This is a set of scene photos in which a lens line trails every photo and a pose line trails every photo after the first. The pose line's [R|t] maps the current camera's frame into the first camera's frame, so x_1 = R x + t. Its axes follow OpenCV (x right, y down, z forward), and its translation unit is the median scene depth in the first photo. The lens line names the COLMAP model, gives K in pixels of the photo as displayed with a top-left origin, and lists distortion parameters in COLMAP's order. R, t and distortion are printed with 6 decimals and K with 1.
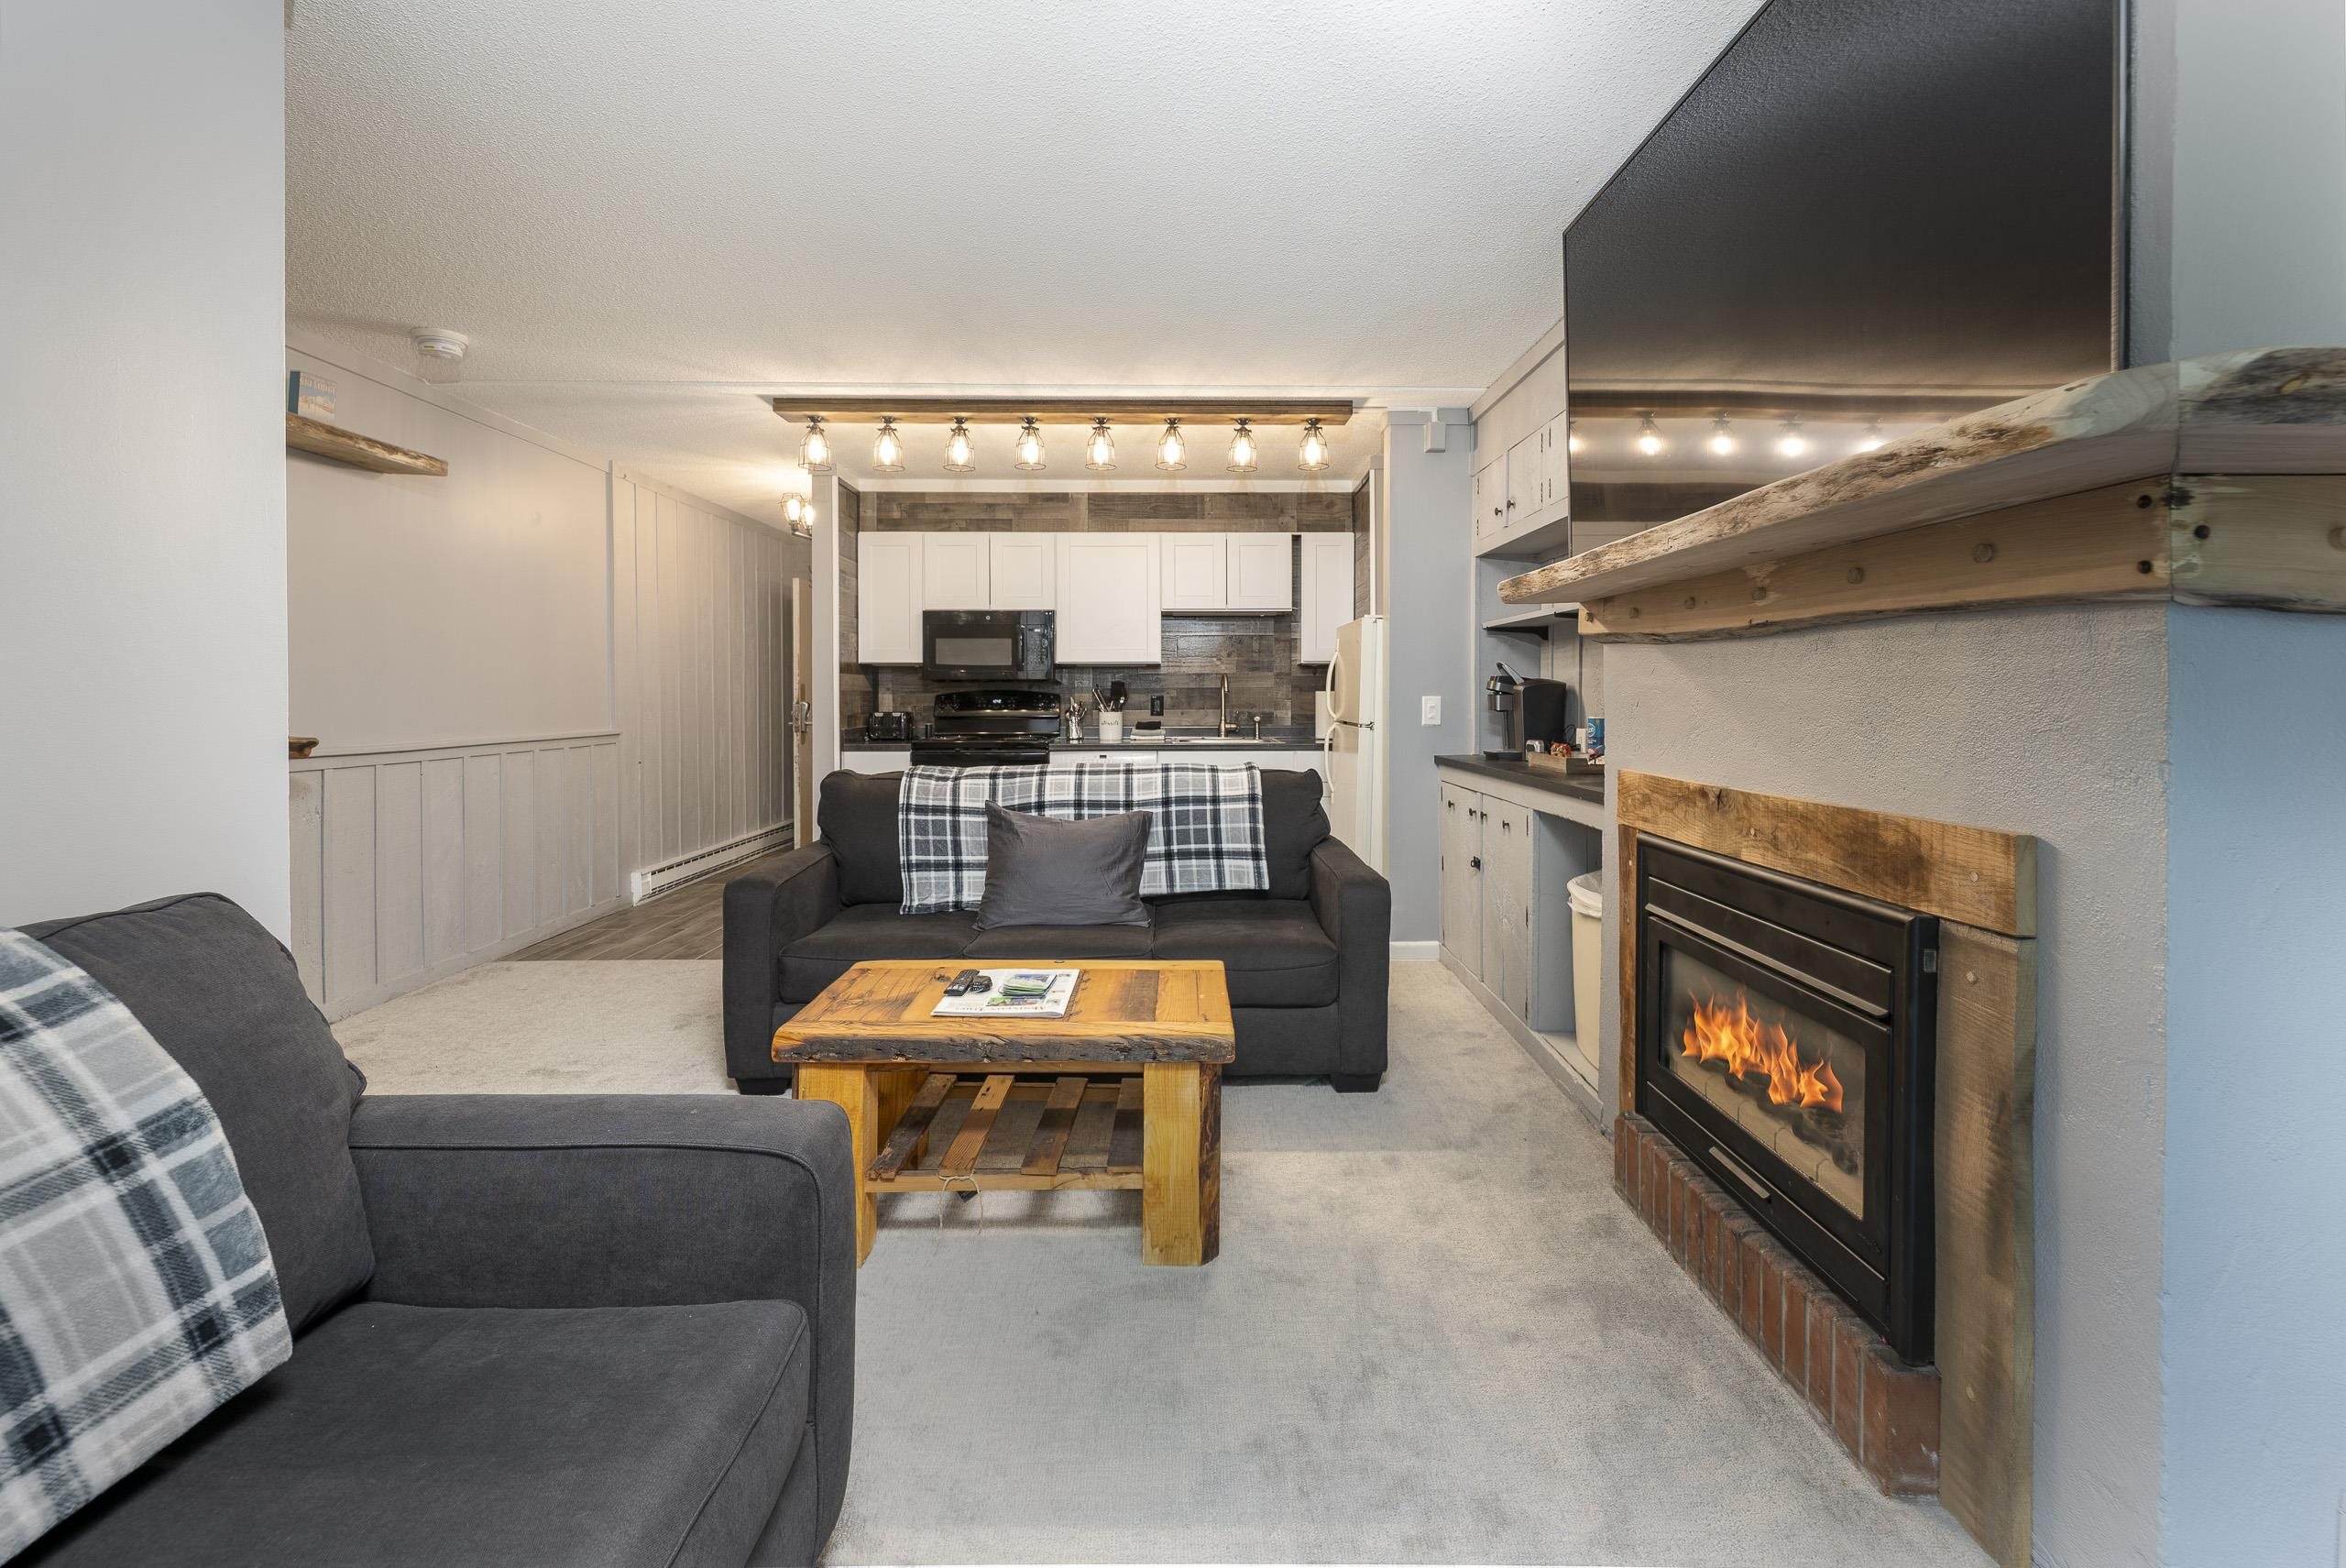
lens RADIAL K [[1024.1, 0, 1195.0], [0, 1024.1, 702.1], [0, 0, 1]] dist [0.008484, -0.005232]
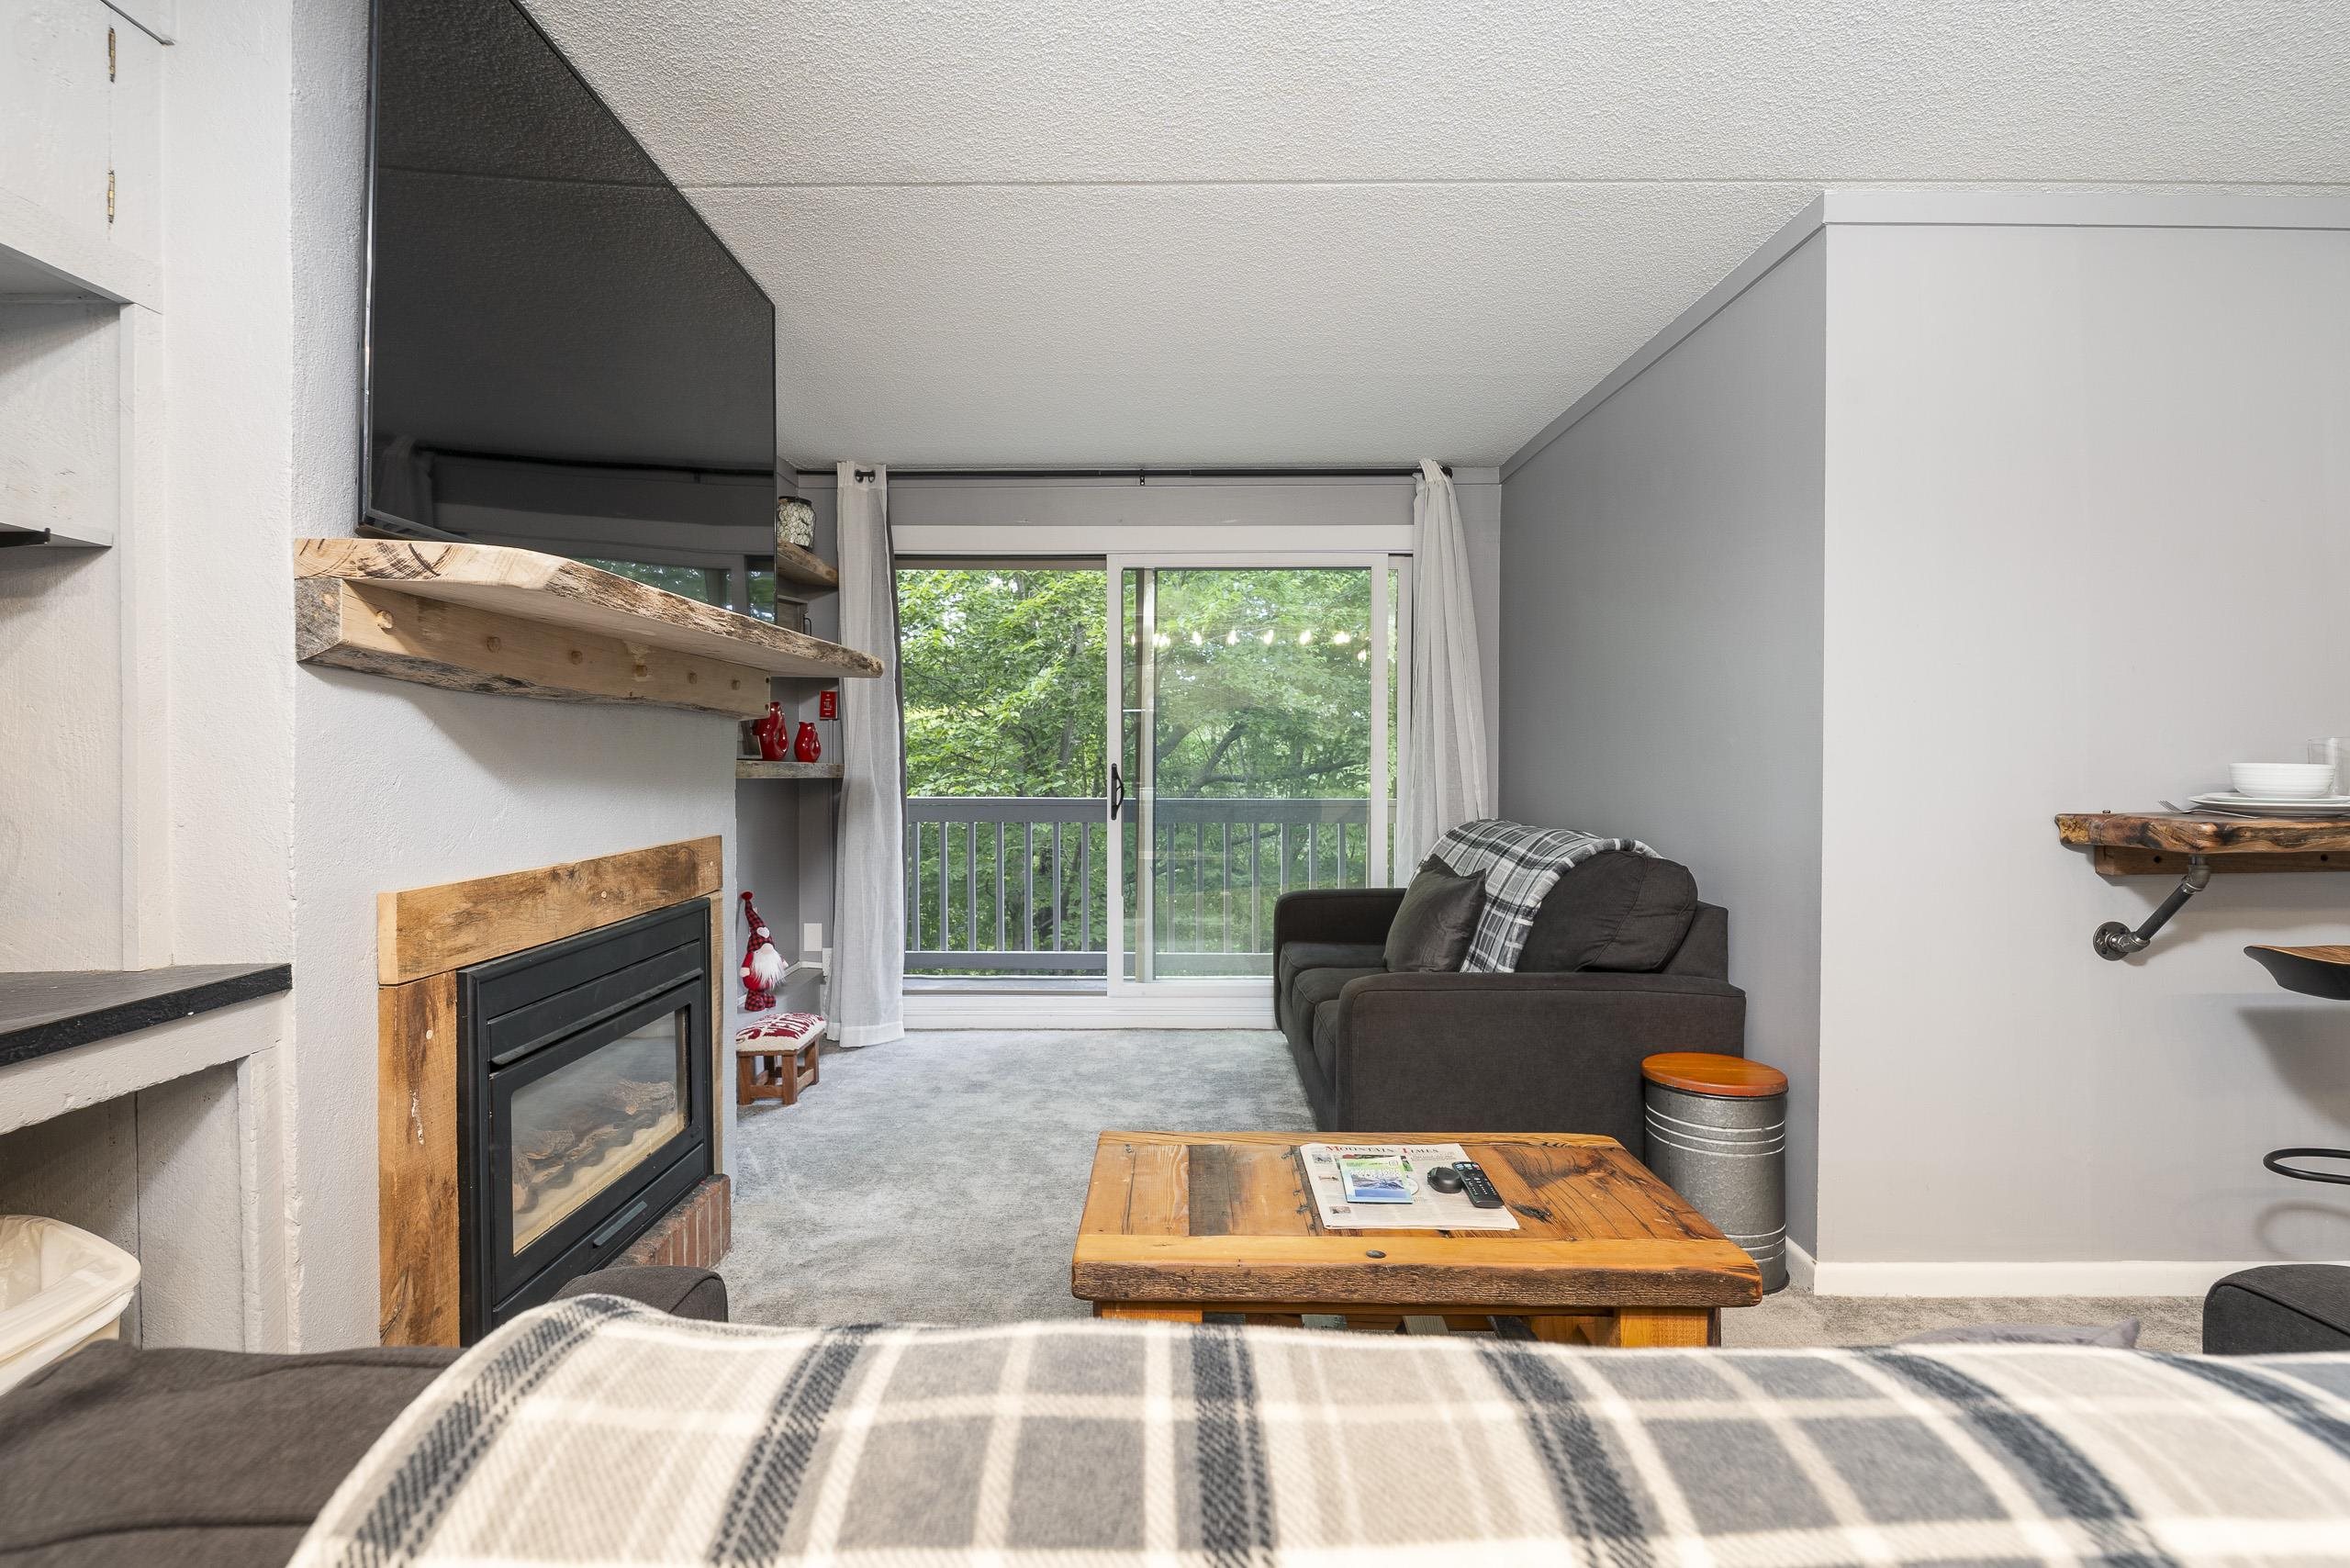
lens RADIAL K [[1121.5, 0, 1168.8], [0, 1121.5, 762.3], [0, 0, 1]] dist [0.009217, -0.000090]
pose [[-0.999694, -0.000392, 0.024750, -0.037070], [-0.000015, 0.999884, 0.015256, -0.016994], [-0.024753, 0.015251, -0.999577, 1.501651]]
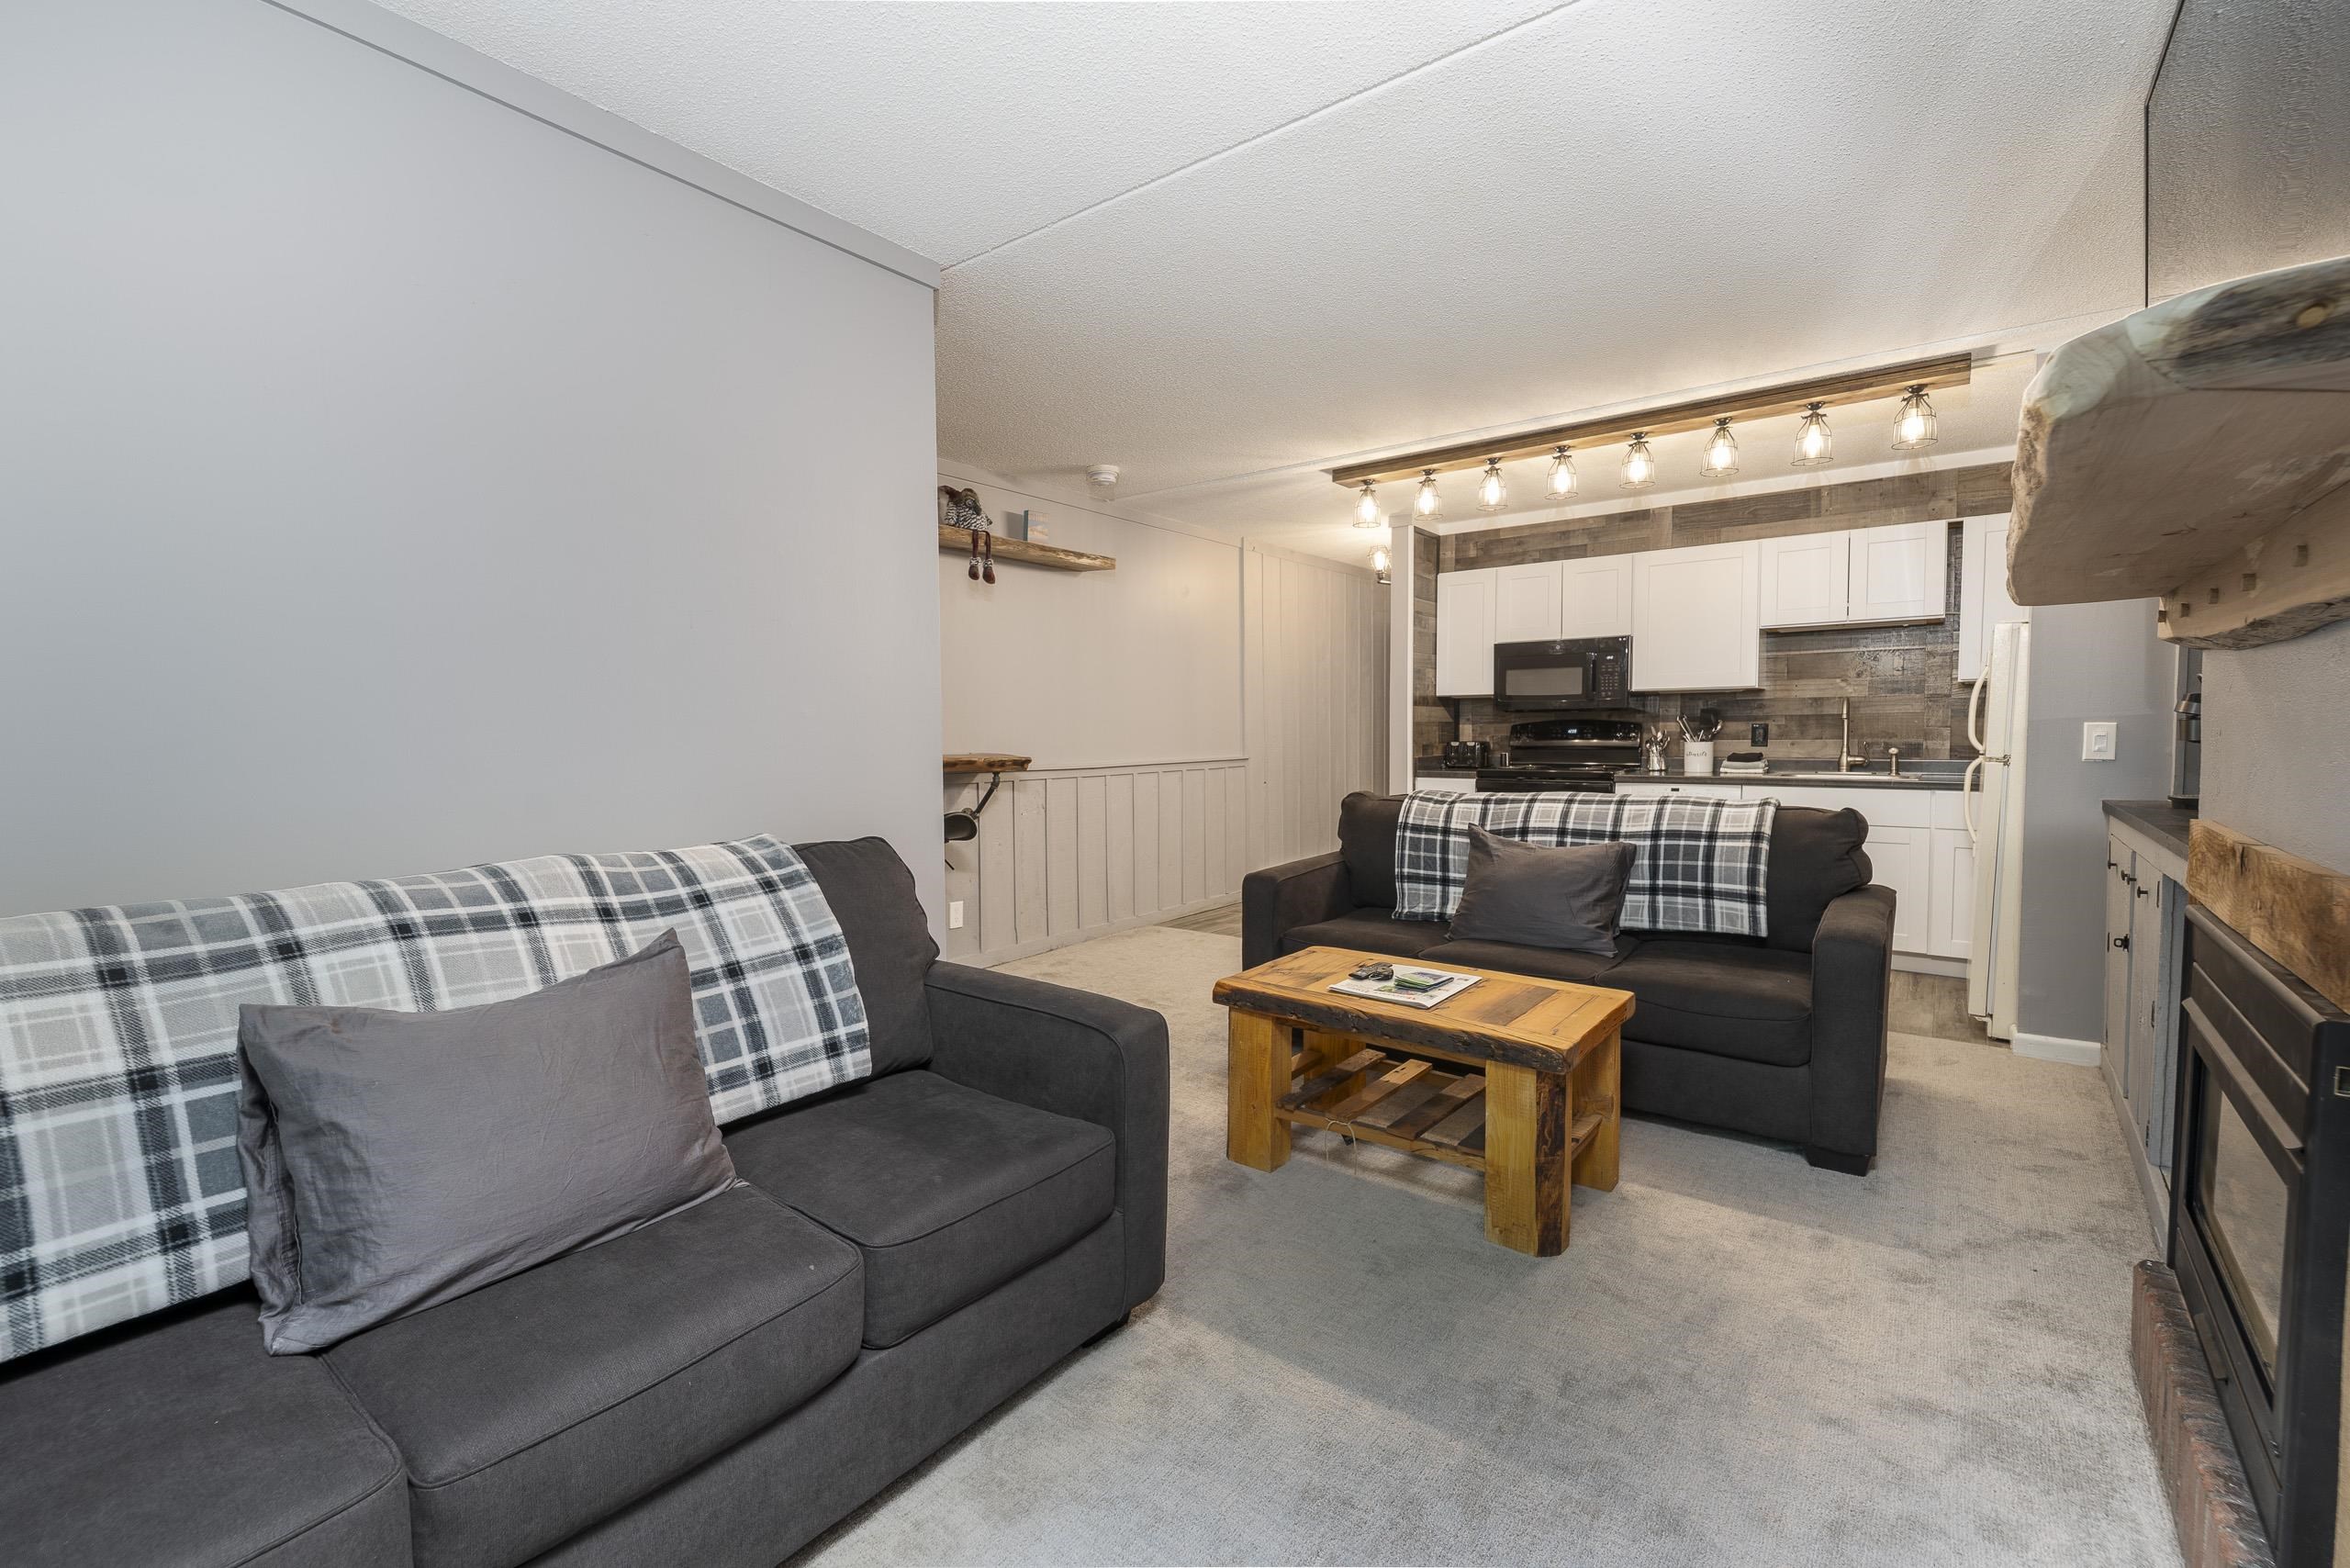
lens RADIAL K [[1051.8, 0, 1188.0], [0, 1051.8, 772.2], [0, 0, 1]] dist [0.010593, -0.003149]
pose [[0.777480, 0.020544, -0.628572, 0.332072], [0.003510, 0.999309, 0.037003, 0.000345], [0.628898, -0.030975, 0.776871, -0.057531]]
